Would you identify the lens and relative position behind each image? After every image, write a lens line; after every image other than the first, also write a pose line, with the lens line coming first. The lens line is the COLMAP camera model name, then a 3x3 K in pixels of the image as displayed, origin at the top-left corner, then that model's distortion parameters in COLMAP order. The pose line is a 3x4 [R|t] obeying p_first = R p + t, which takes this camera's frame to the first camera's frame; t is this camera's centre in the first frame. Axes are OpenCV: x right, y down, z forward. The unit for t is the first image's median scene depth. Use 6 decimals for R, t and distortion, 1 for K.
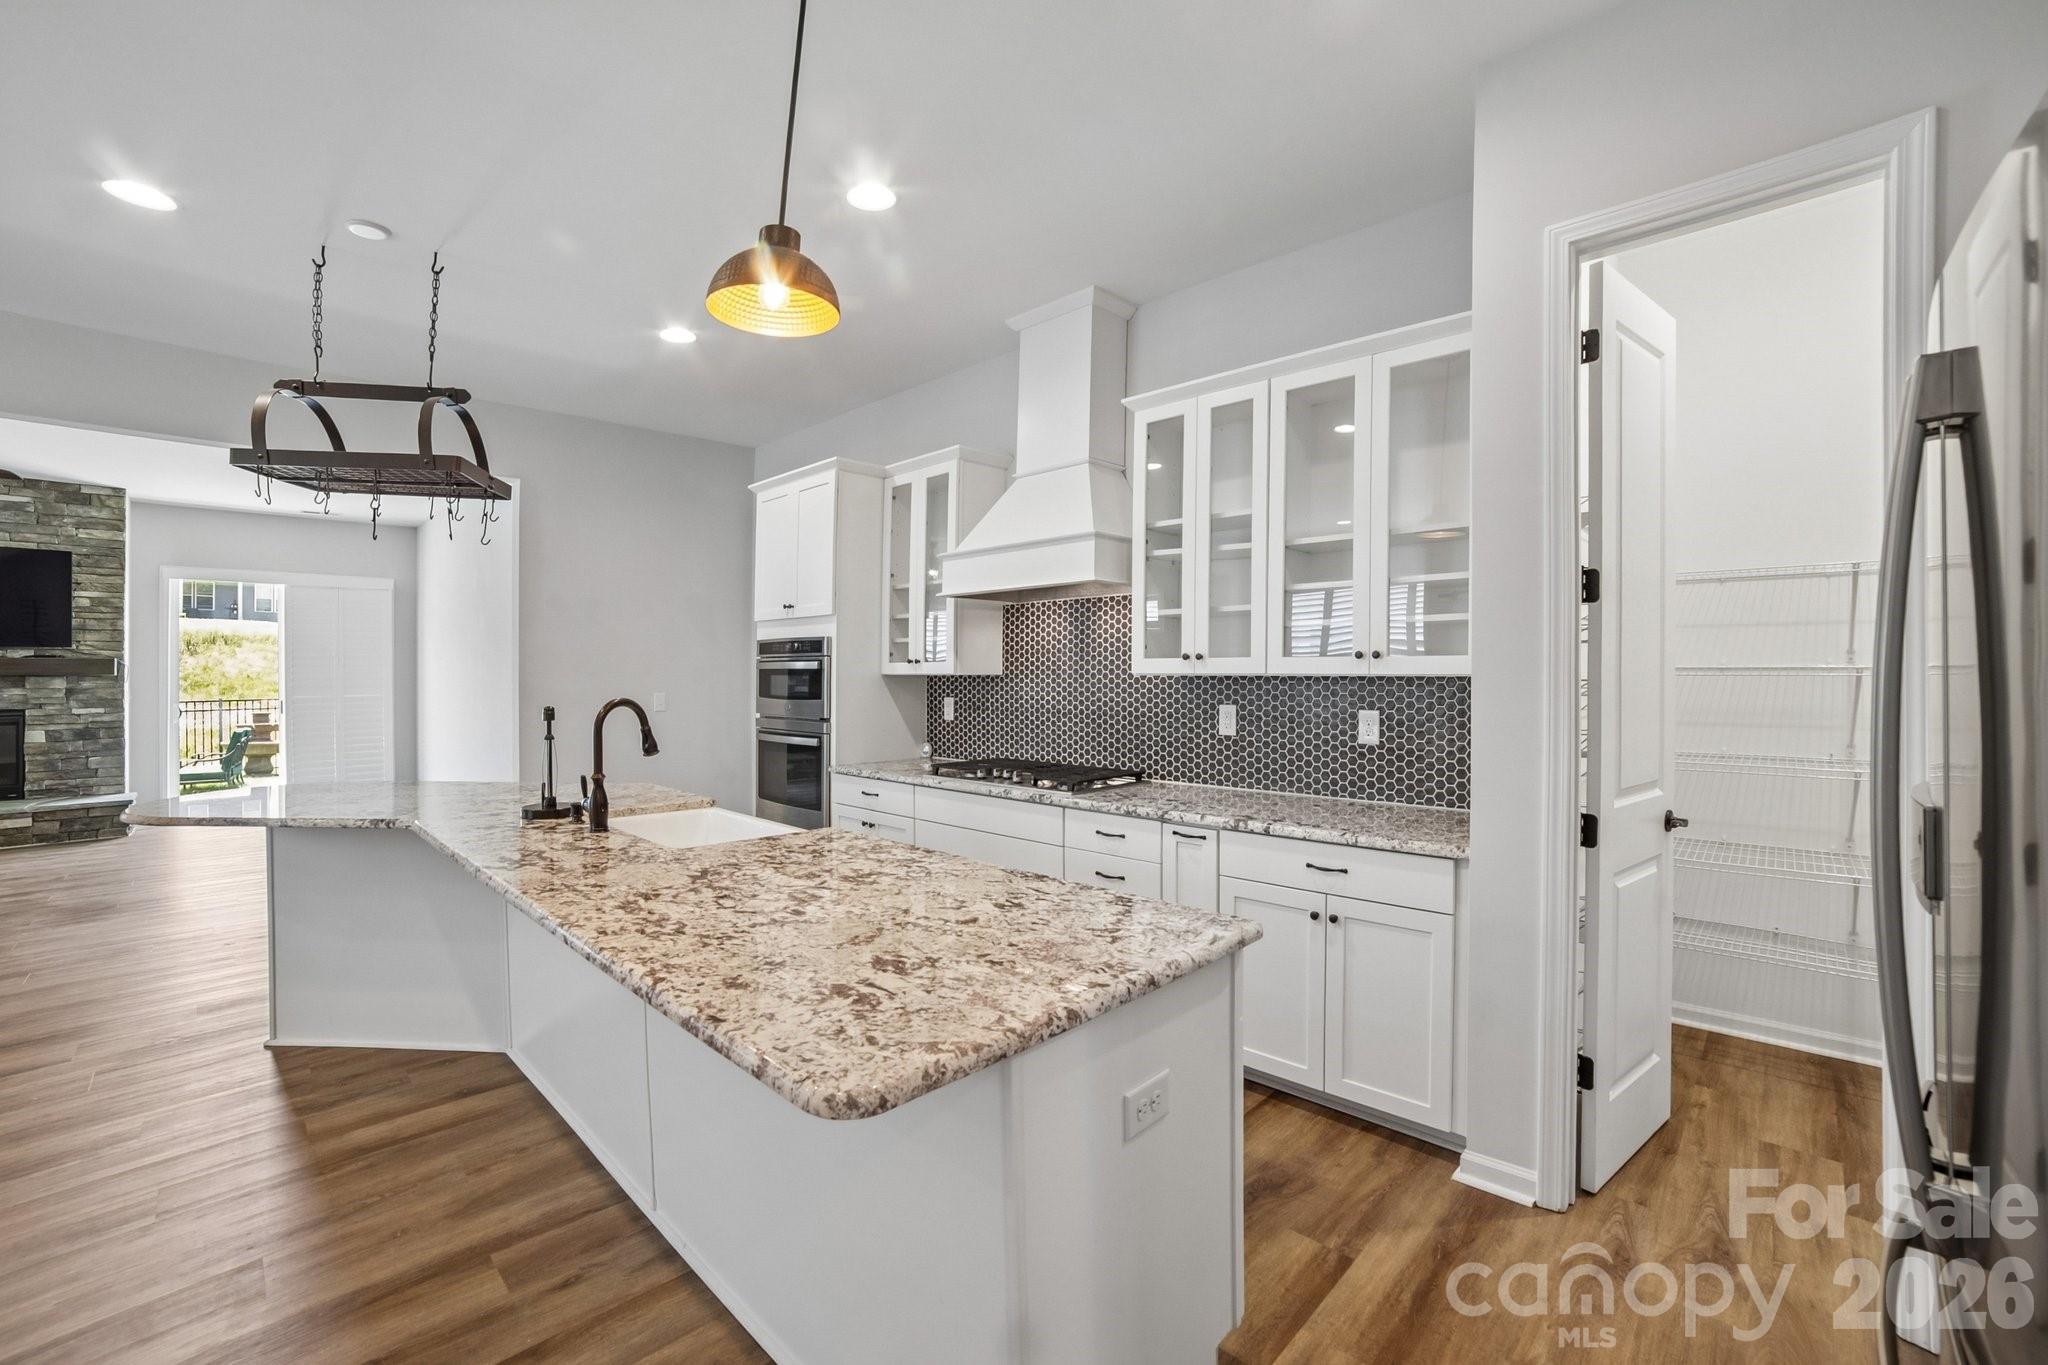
lens RADIAL K [[836.2, 0, 1024.3], [0, 836.2, 666.5], [0, 0, 1]] dist [-0.053503, 0.024694]
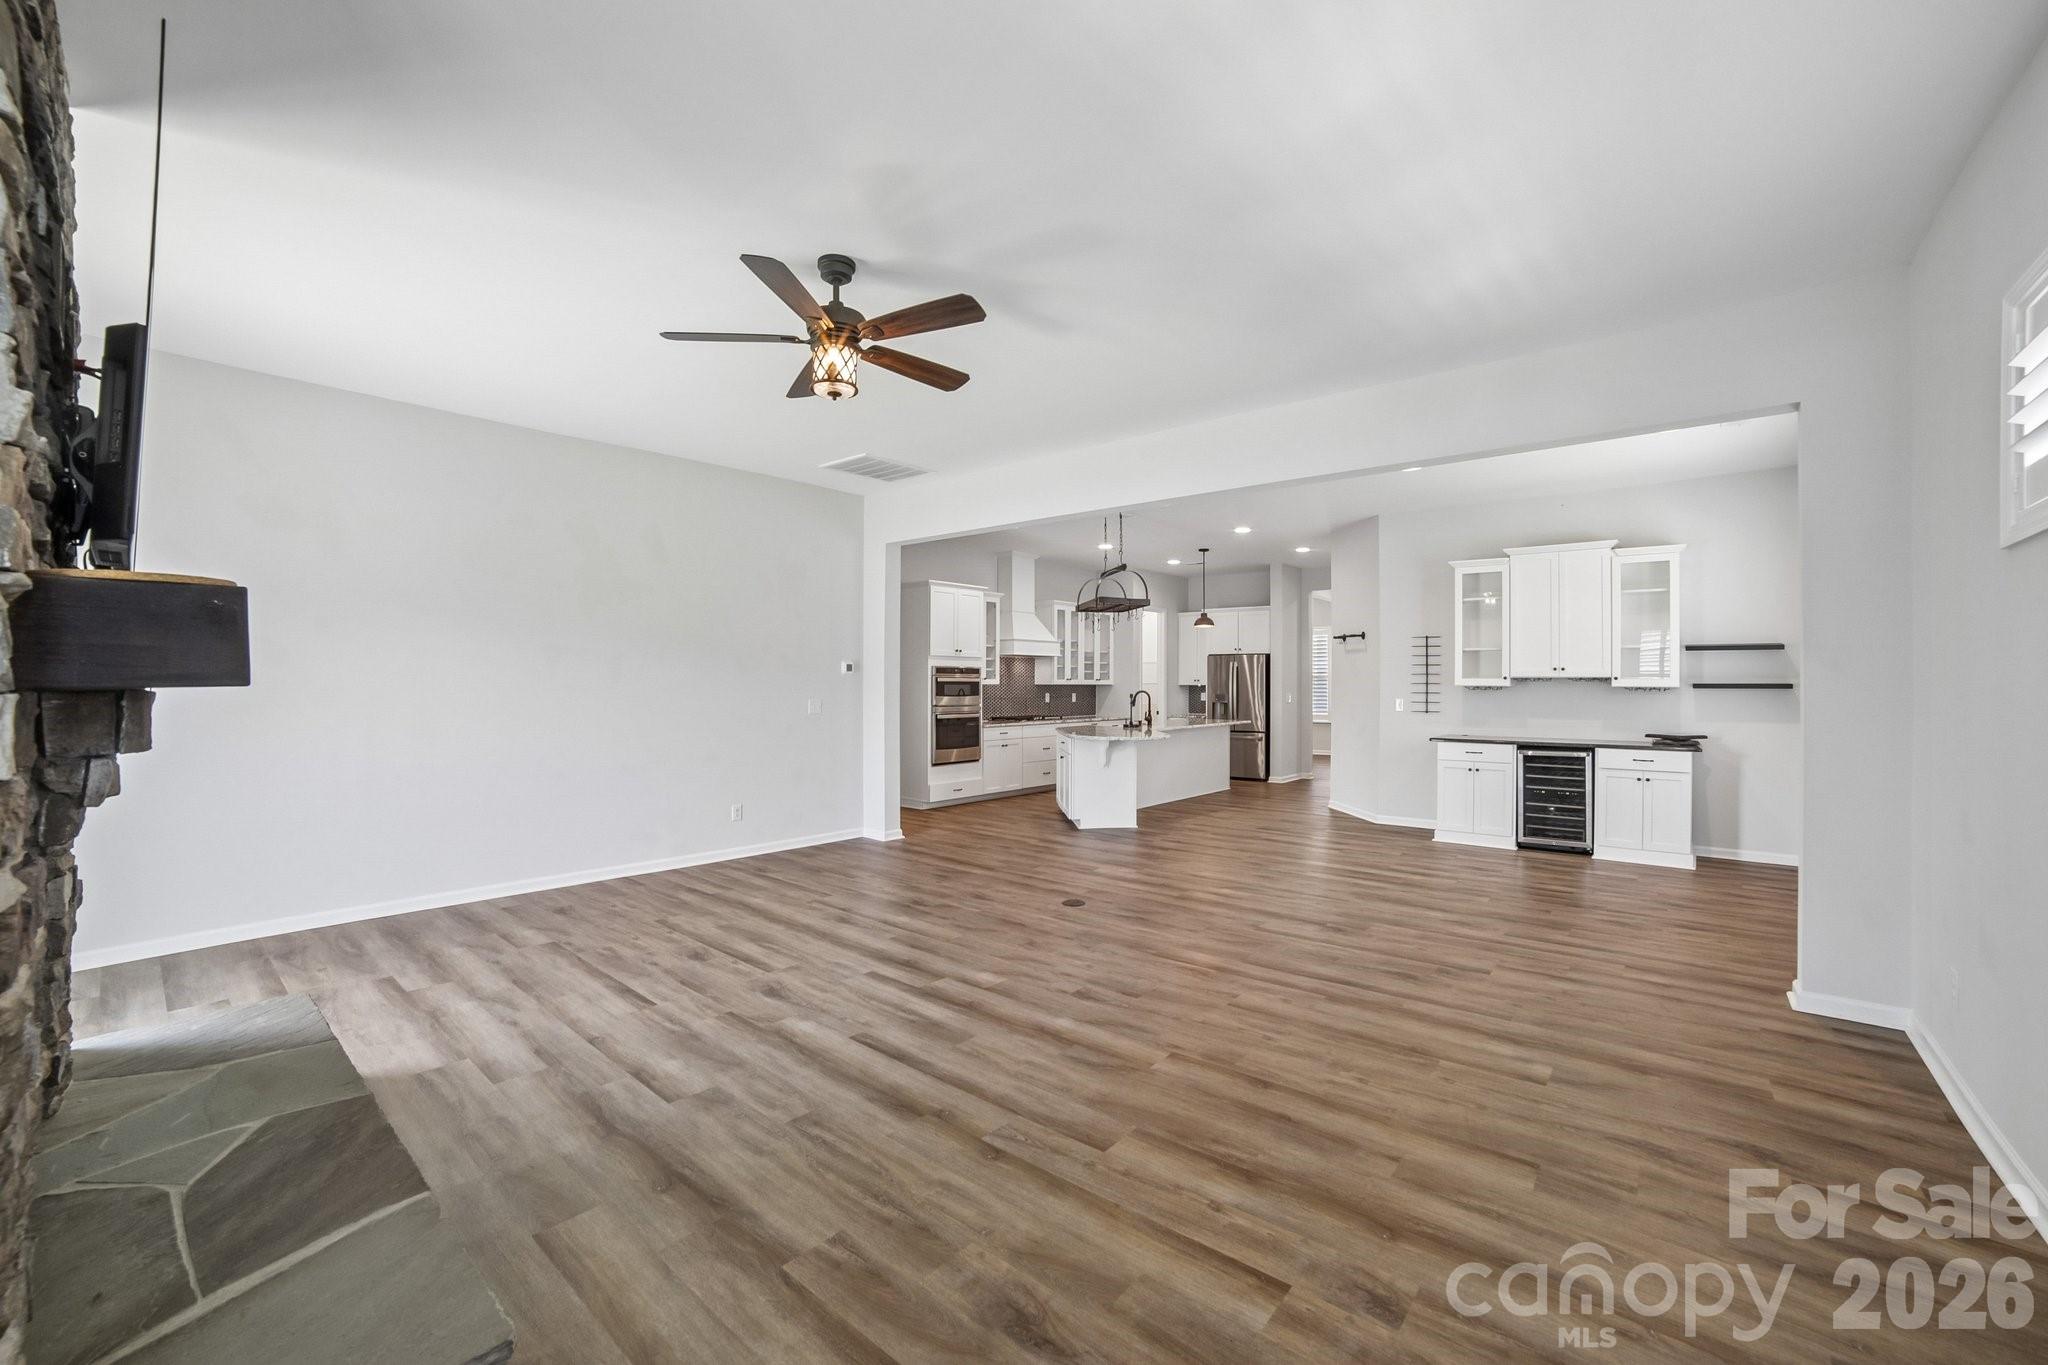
lens RADIAL K [[856.0, 0, 1024.0], [0, 856.0, 682.5], [0, 0, 1]] dist [-0.150207, 0.058951]
pose [[-0.041570, 0.006740, 0.999113, -2.734324], [-0.005436, 0.999961, -0.006972, 0.022483], [-0.999121, -0.005721, -0.041531, 1.066308]]
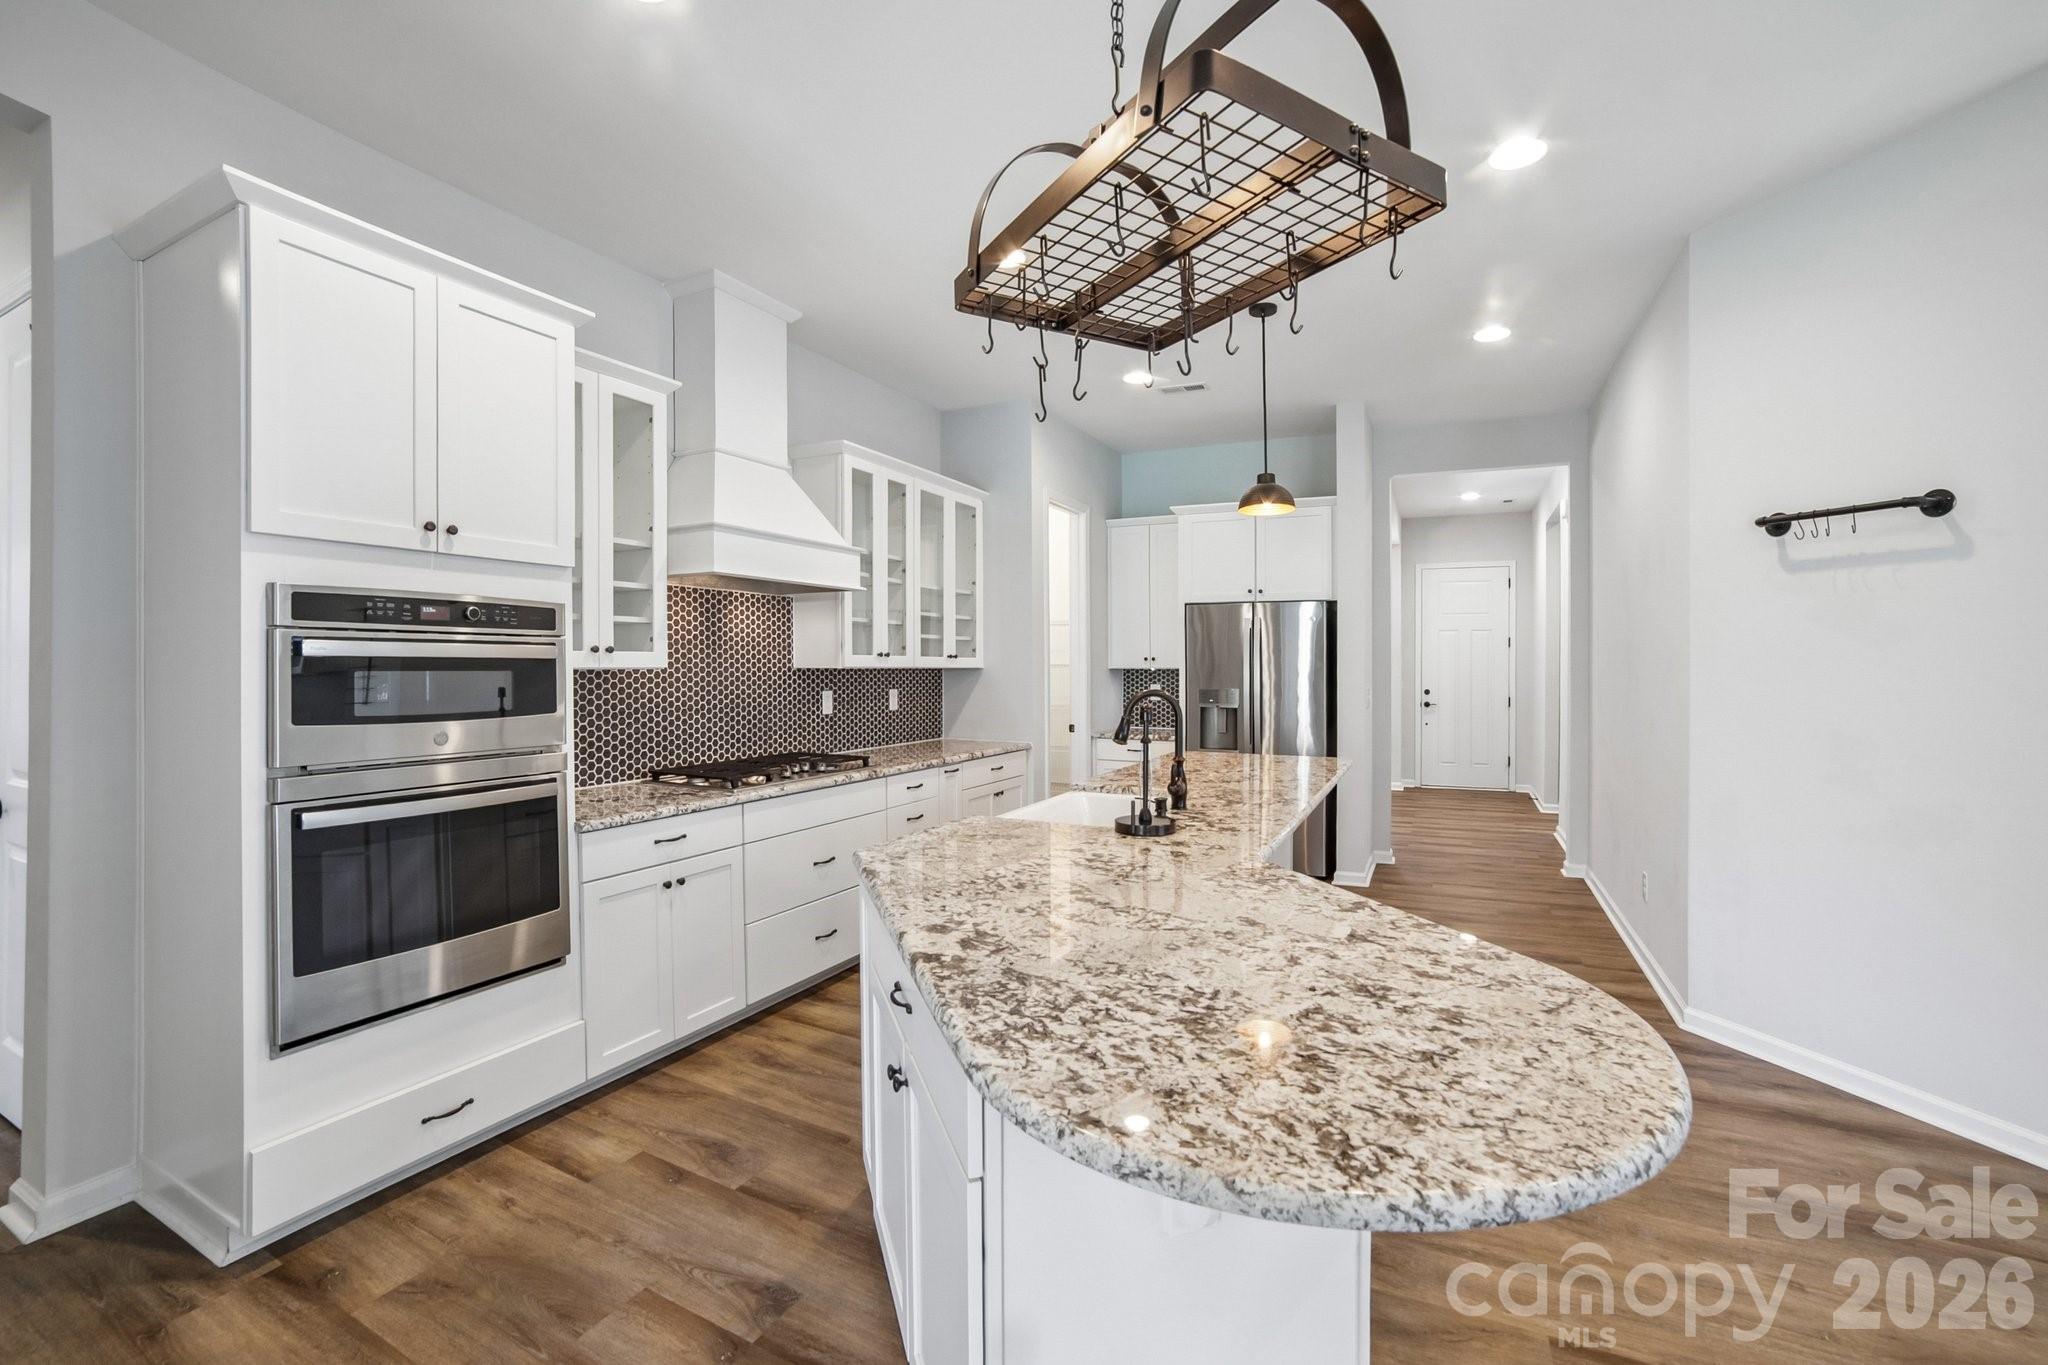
lens RADIAL K [[876.4, 0, 1014.9], [0, 876.4, 714.6], [0, 0, 1]] dist [0.017086, 0.000002]
pose [[-0.273726, -0.050621, 0.960475, -1.005051], [-0.006154, 0.998686, 0.050881, 0.009569], [-0.961788, 0.008017, -0.273677, 0.944158]]
